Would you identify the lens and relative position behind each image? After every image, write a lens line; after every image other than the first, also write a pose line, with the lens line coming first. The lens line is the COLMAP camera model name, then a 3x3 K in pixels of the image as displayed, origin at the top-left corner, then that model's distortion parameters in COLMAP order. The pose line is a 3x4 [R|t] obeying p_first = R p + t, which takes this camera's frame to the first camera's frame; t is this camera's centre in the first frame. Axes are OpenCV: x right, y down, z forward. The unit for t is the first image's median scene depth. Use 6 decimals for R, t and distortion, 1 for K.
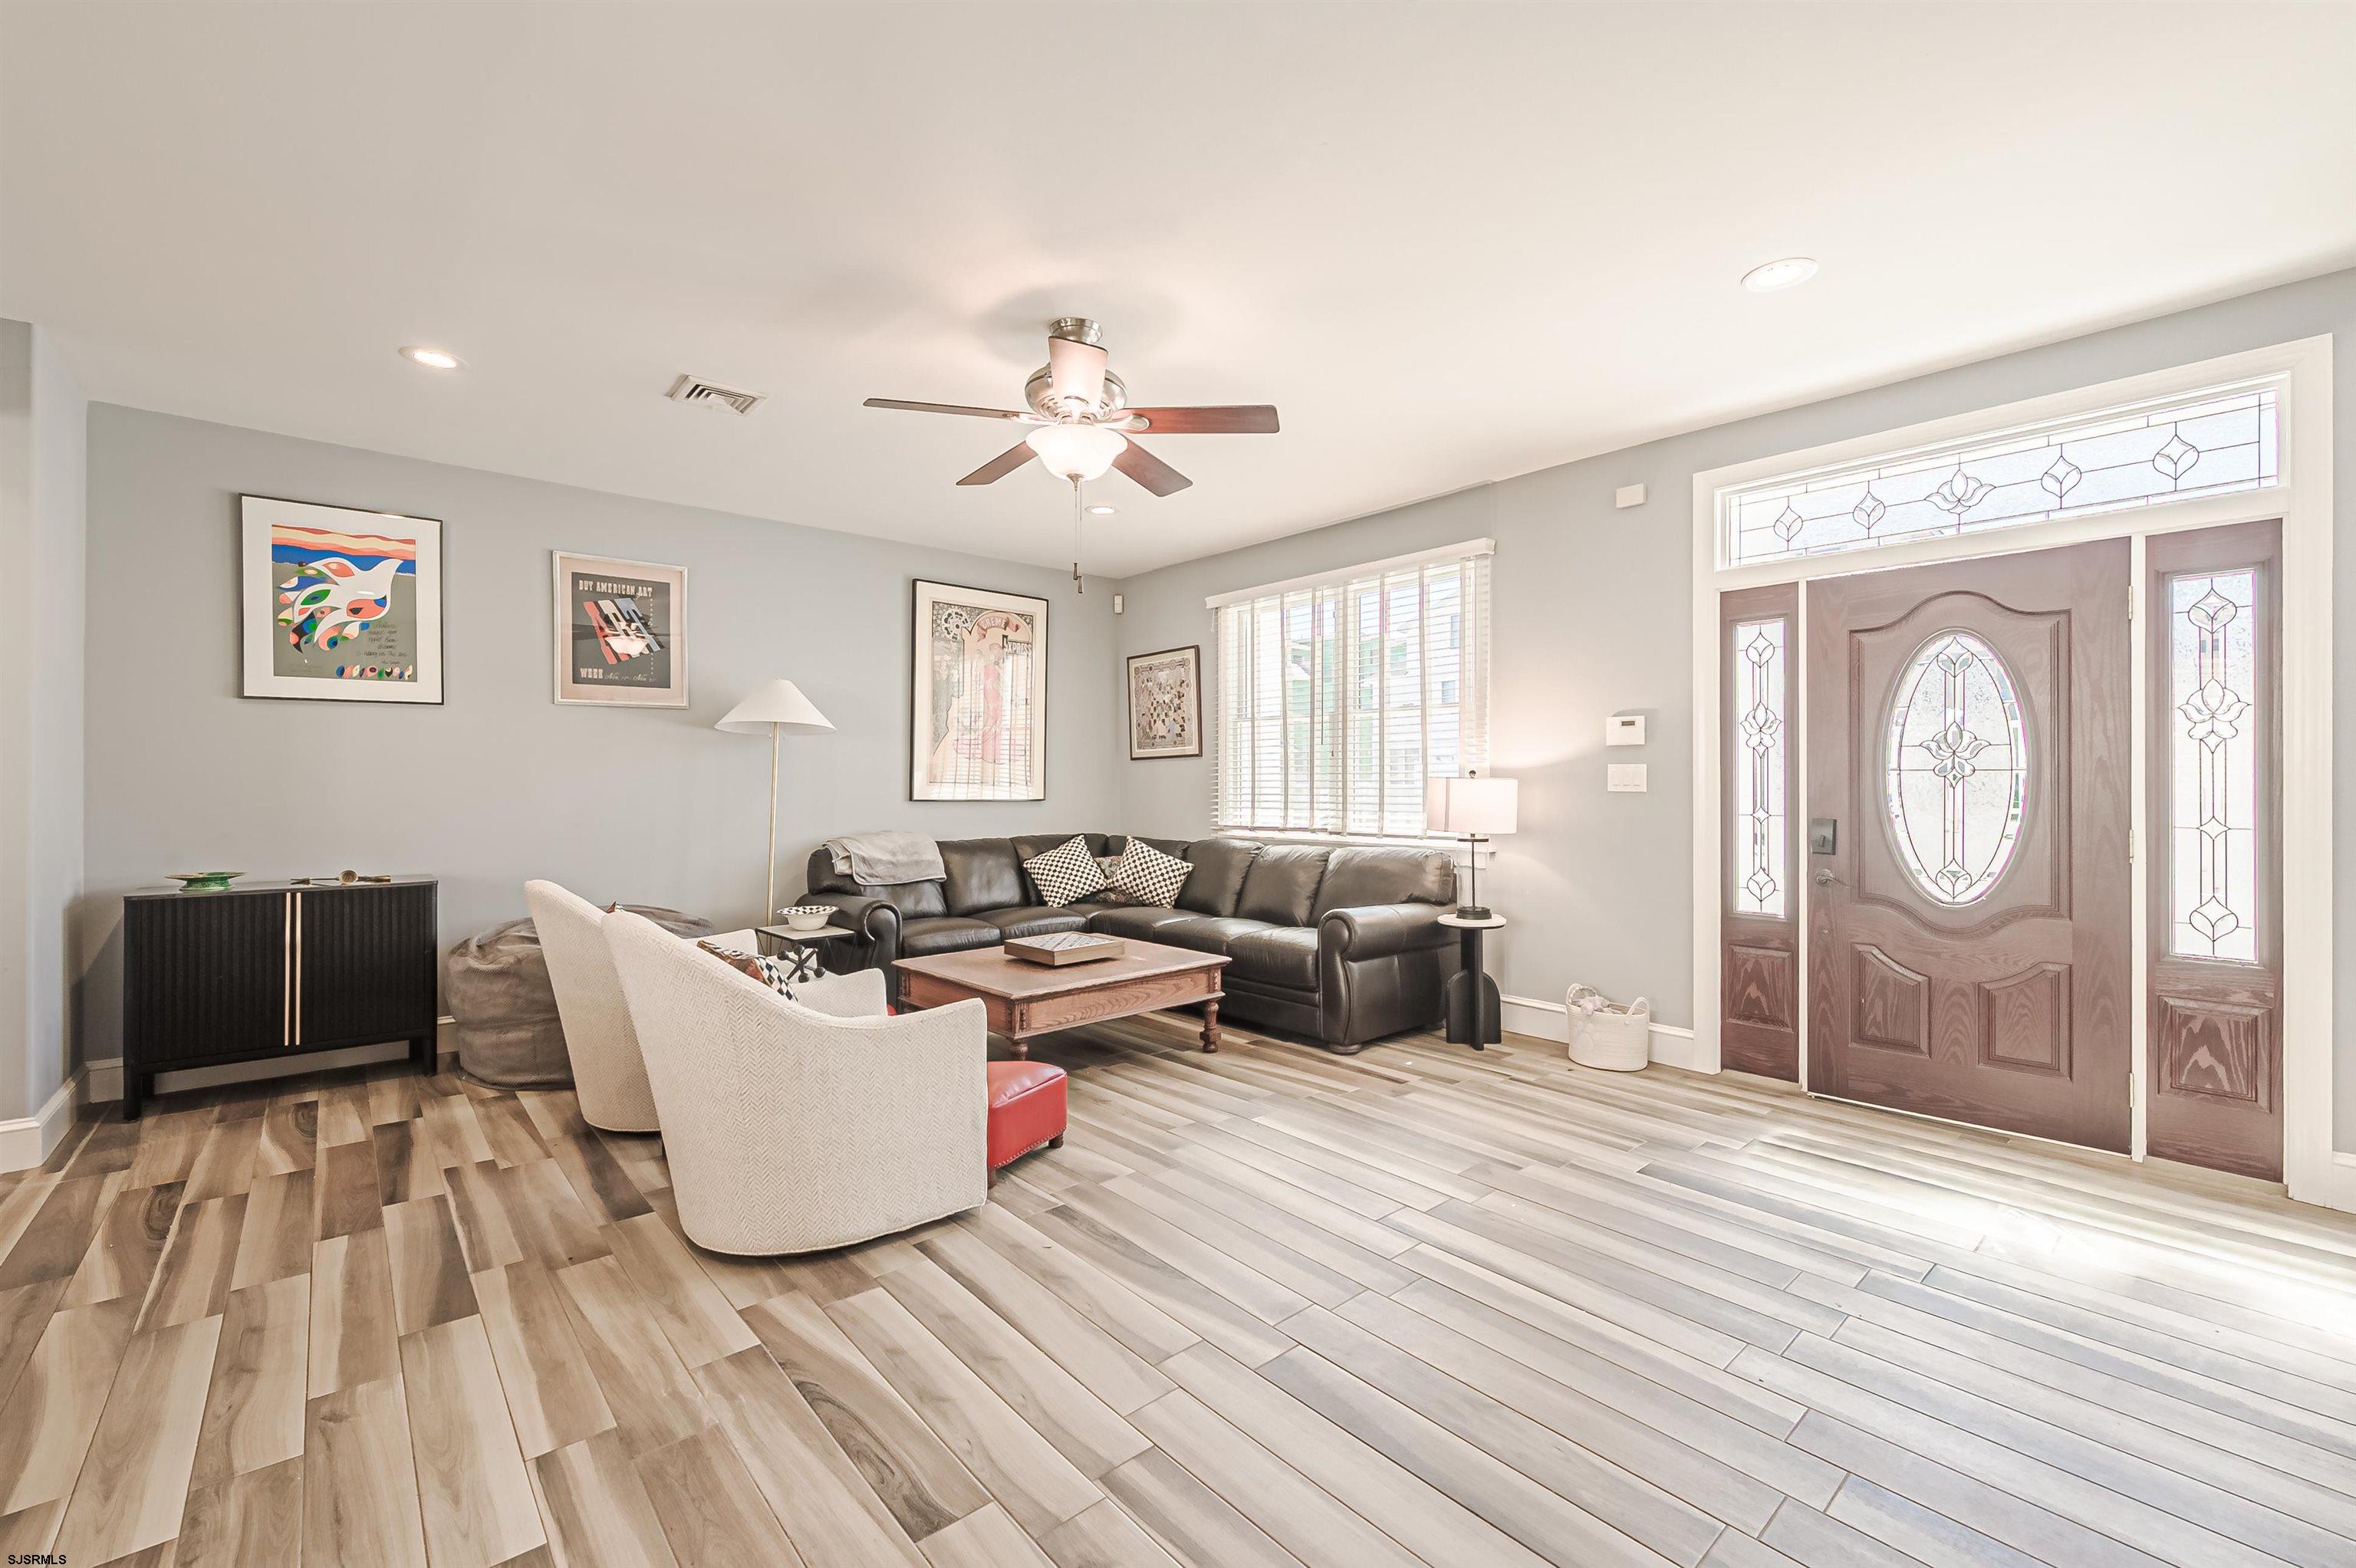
lens RADIAL K [[971.9, 0, 1174.0], [0, 971.9, 778.2], [0, 0, 1]] dist [0.000674, 0.000220]
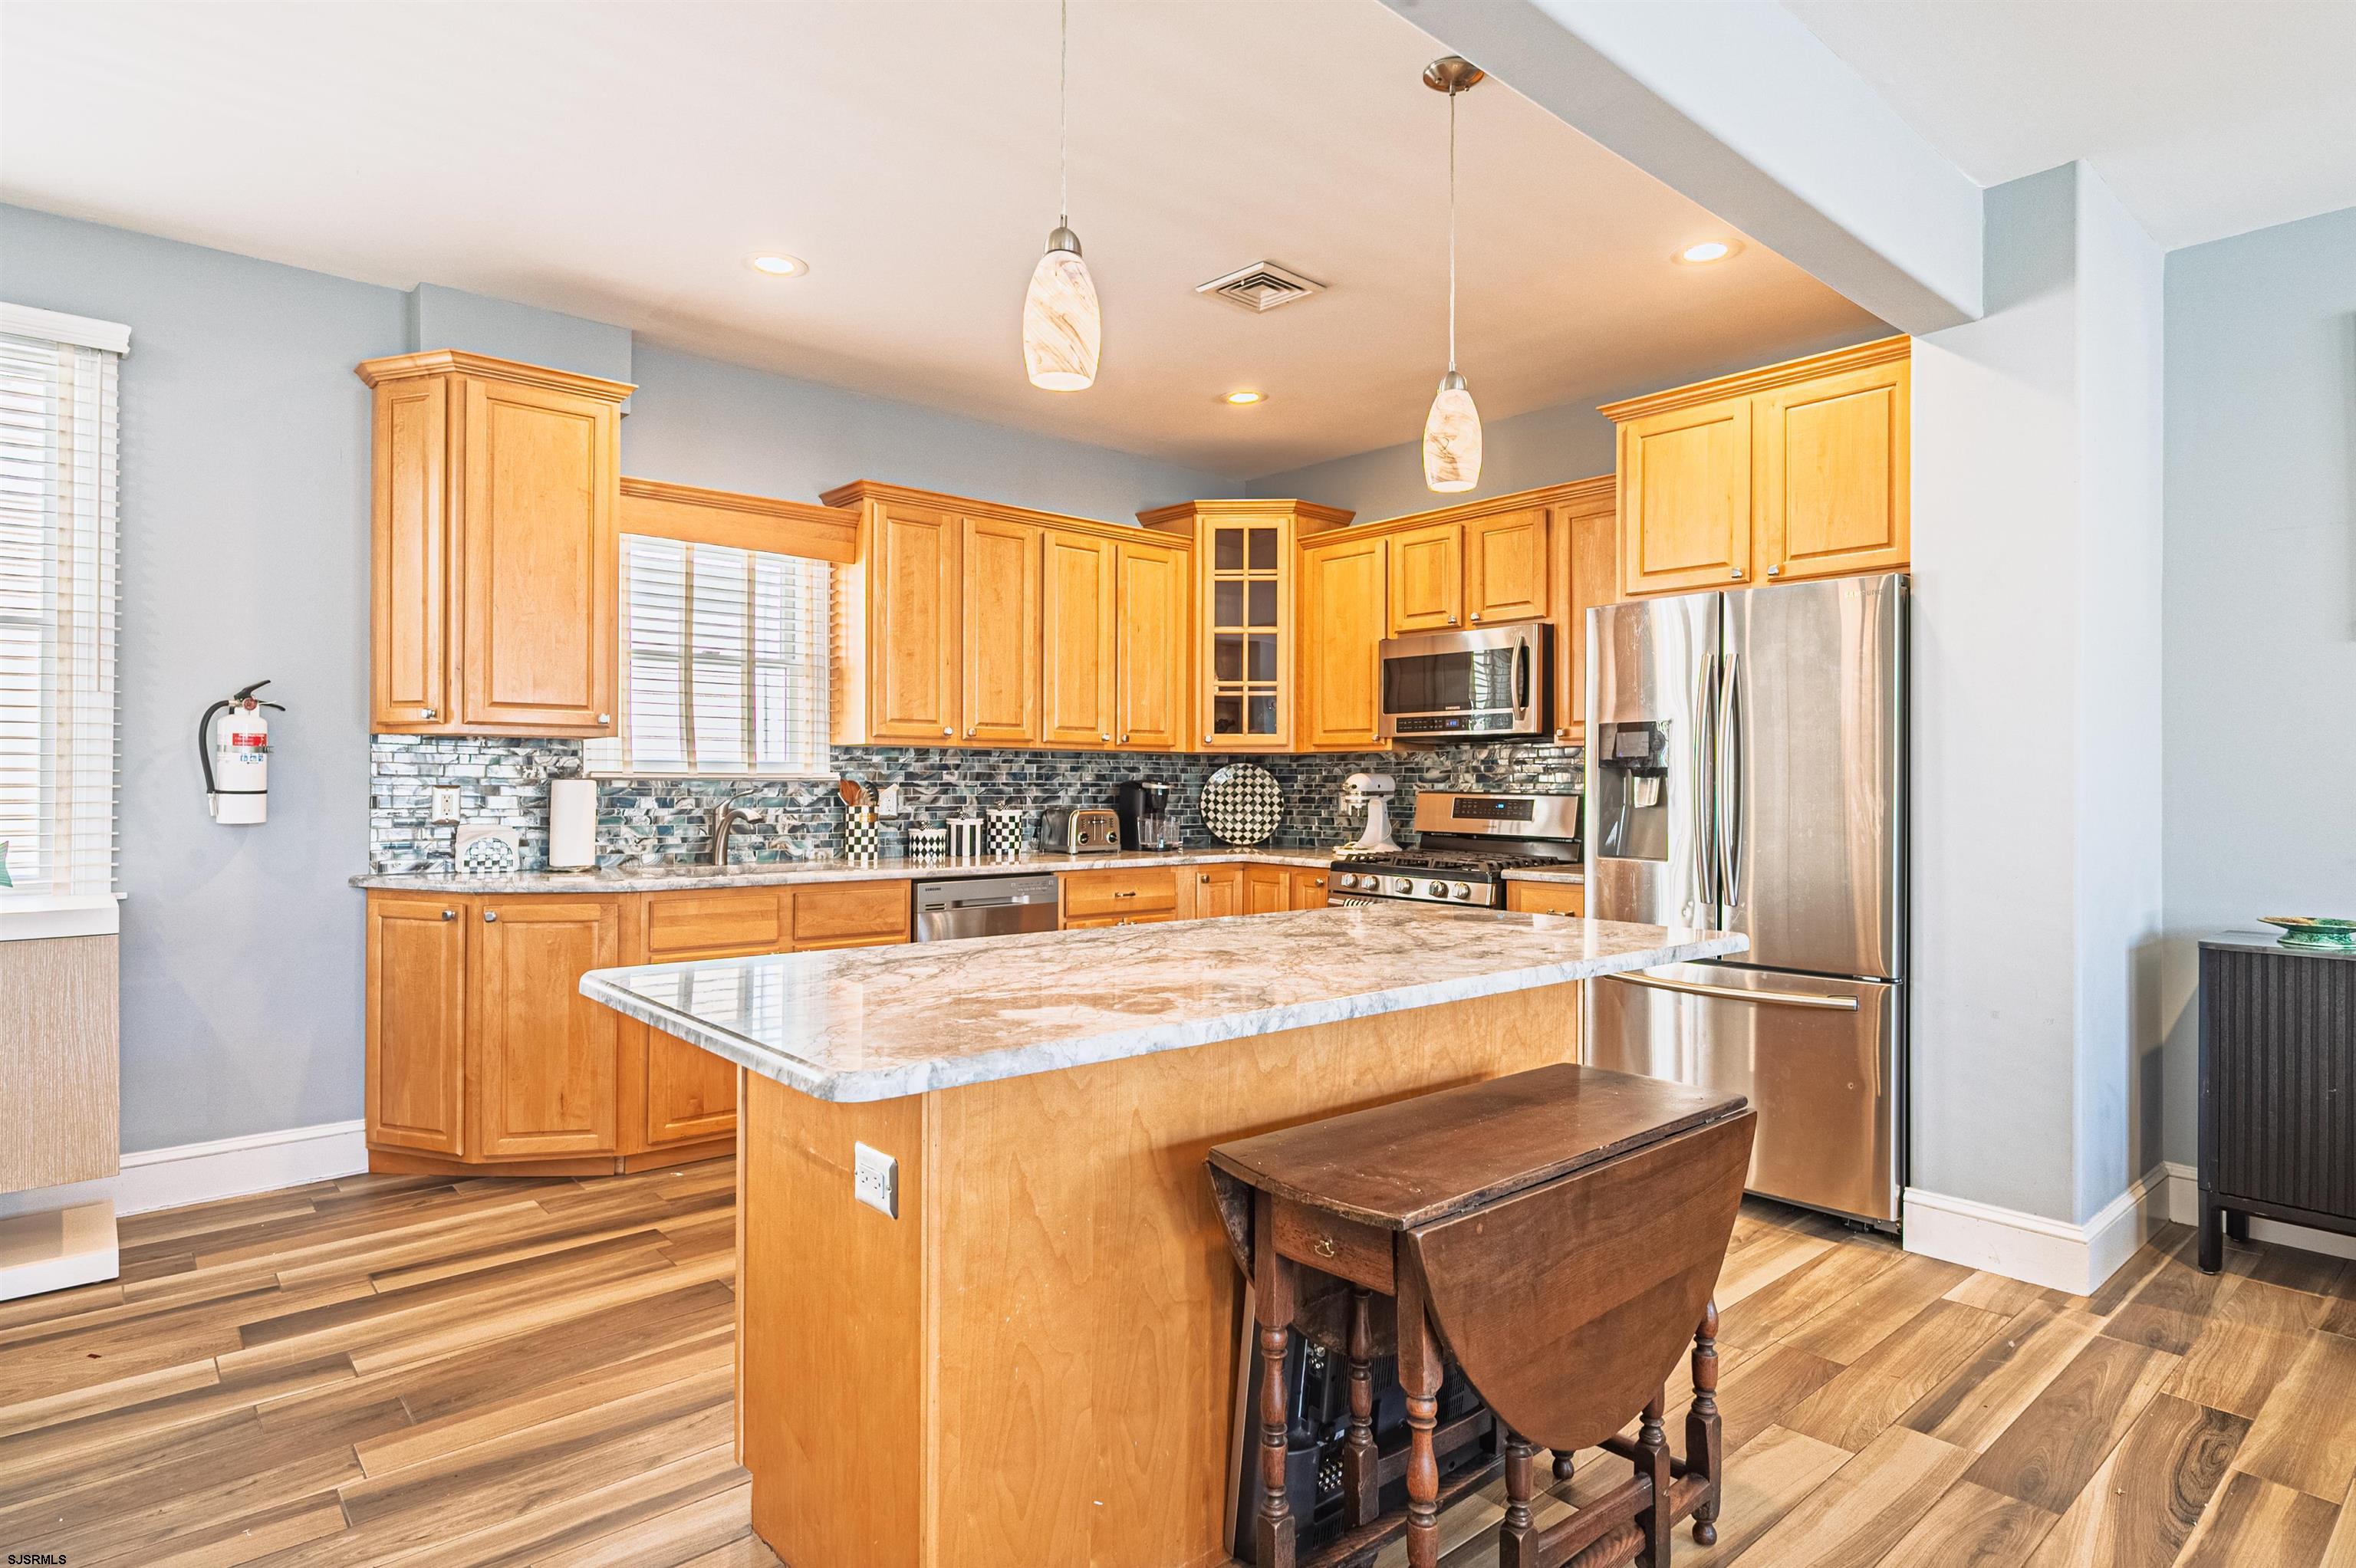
lens RADIAL K [[1249.4, 0, 1174.7], [0, 1249.4, 781.5], [0, 0, 1]] dist [-0.003913, -0.000373]
pose [[0.000028, -0.002764, -0.999996, -0.163443], [0.001260, 0.999995, -0.002764, 0.008165], [0.999999, -0.001260, 0.000032, 0.228850]]
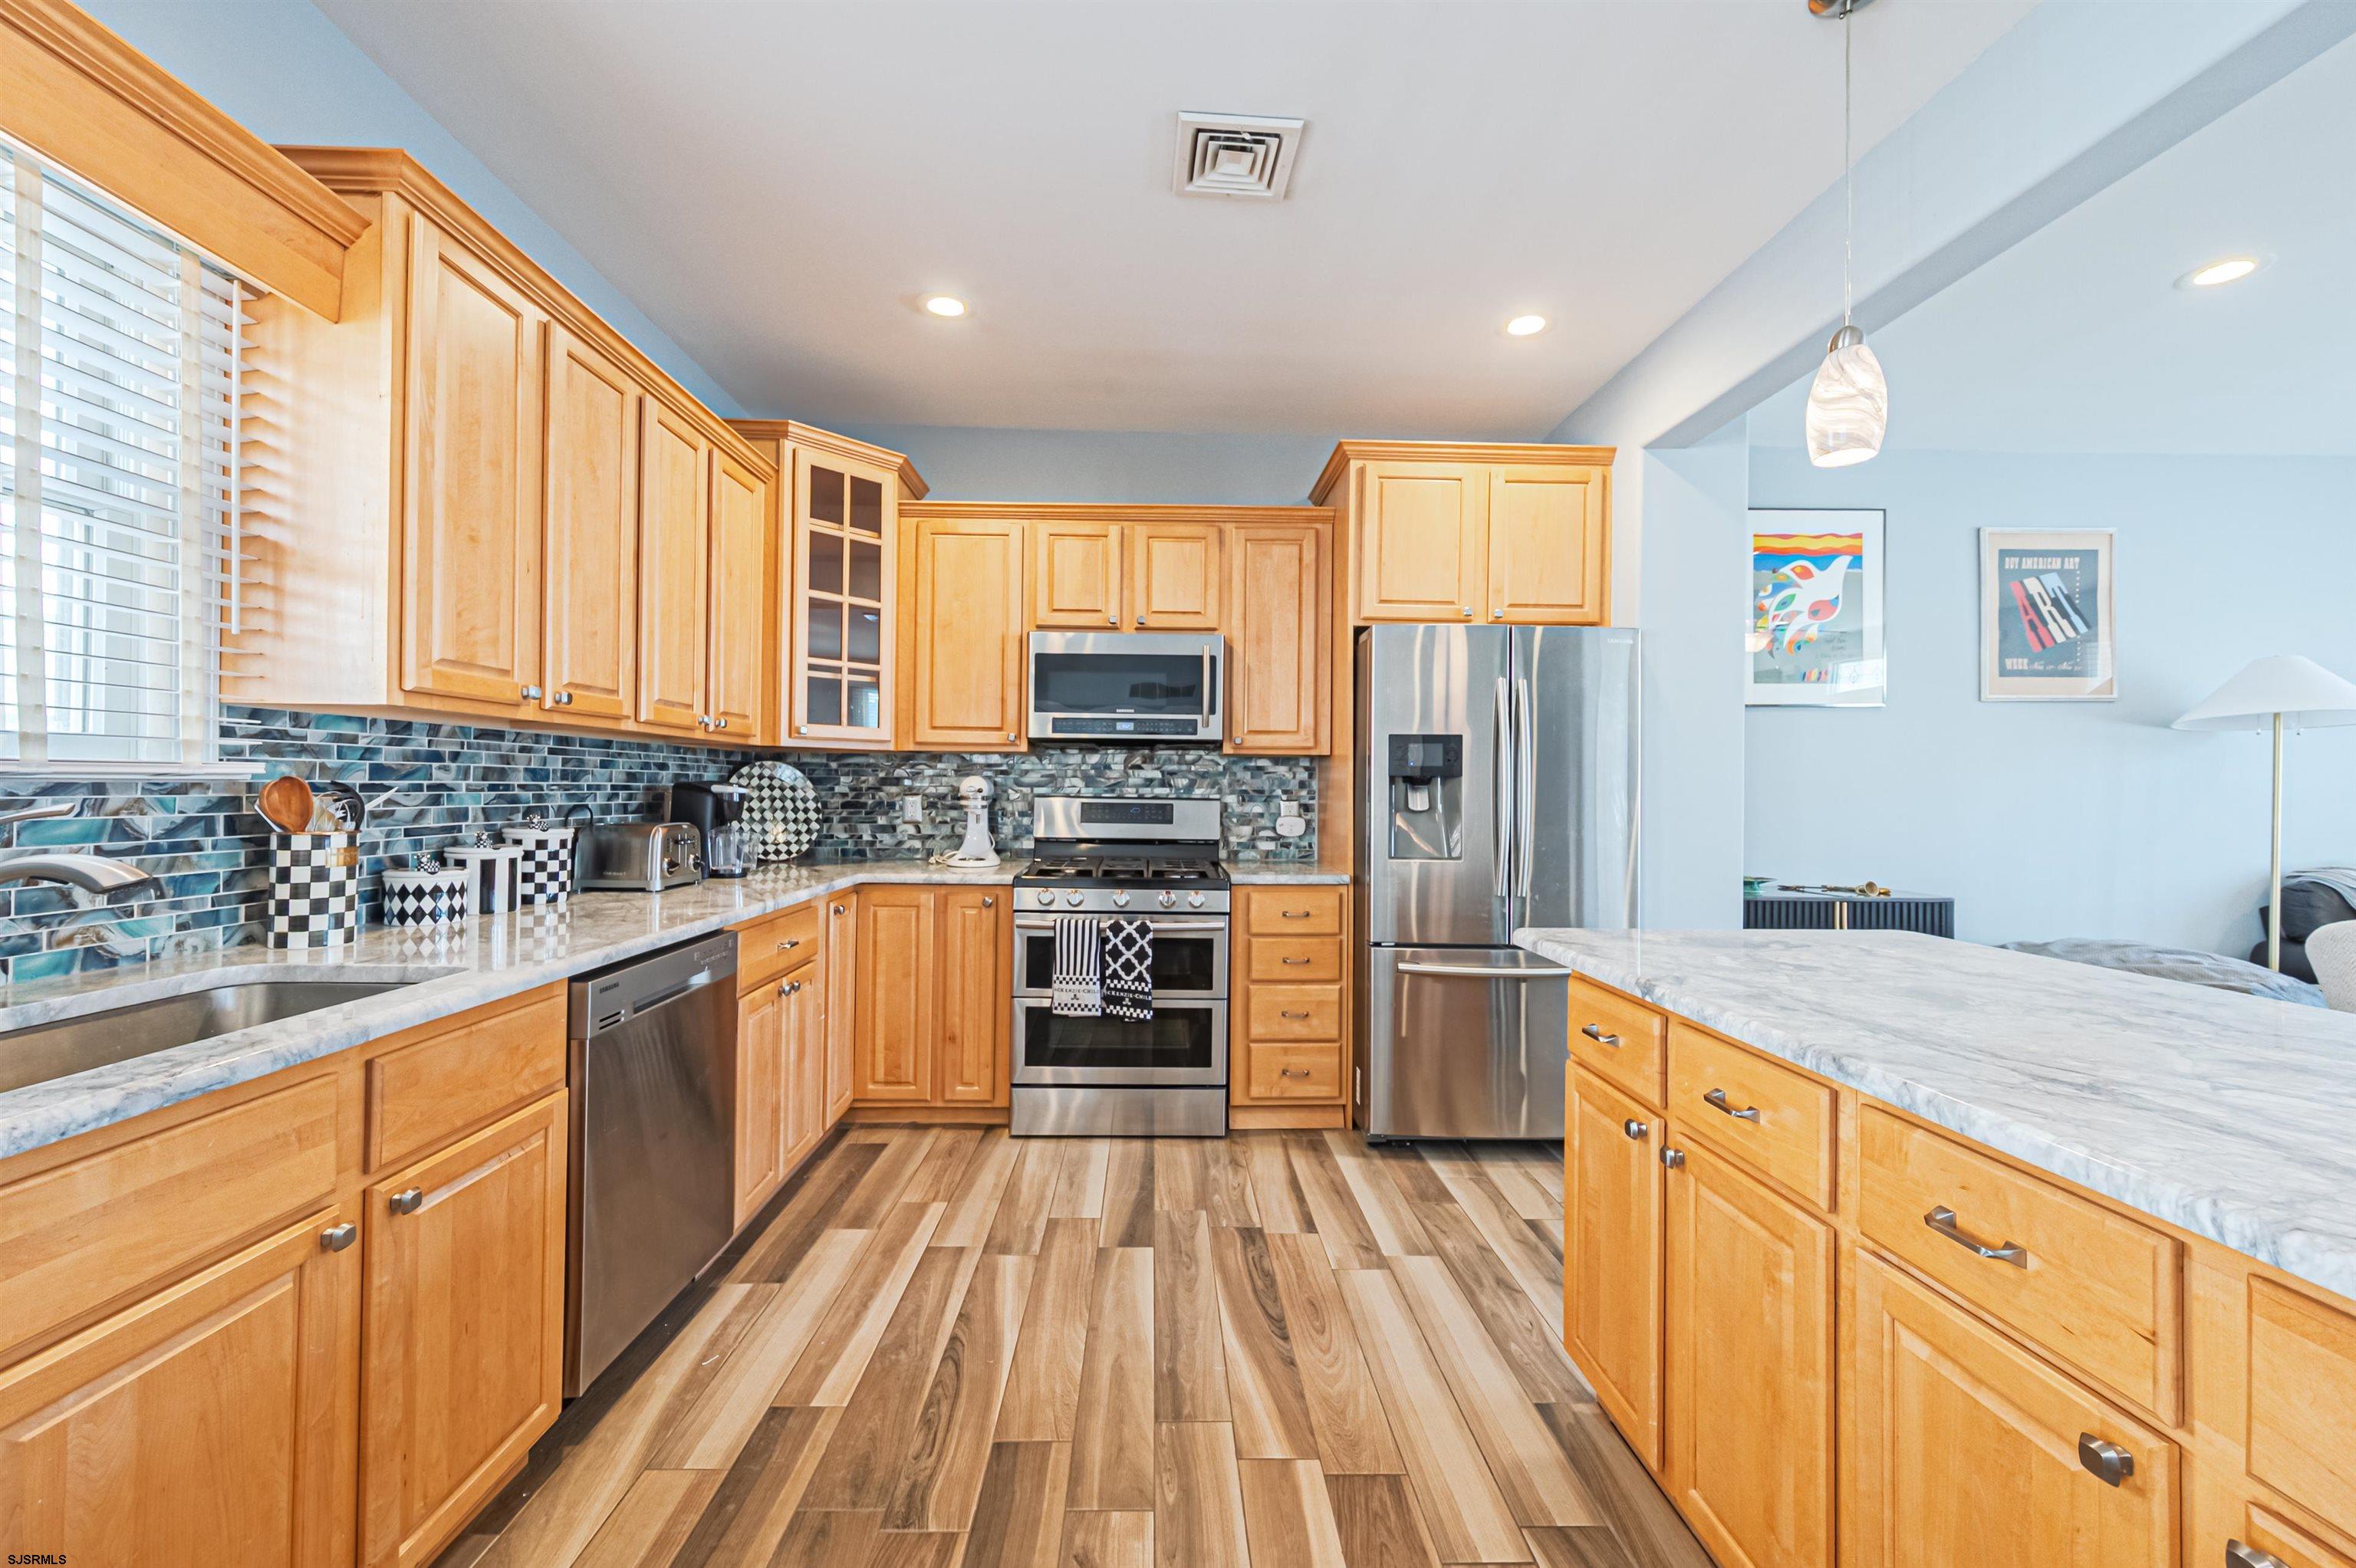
lens RADIAL K [[929.2, 0, 1175.8], [0, 929.2, 783.8], [0, 0, 1]] dist [-0.001018, -0.000017]
pose [[0.769103, 0.002911, -0.639118, -0.744411], [-0.005197, 0.999985, -0.001700, 0.004241], [0.639104, 0.004629, 0.769107, -0.126038]]
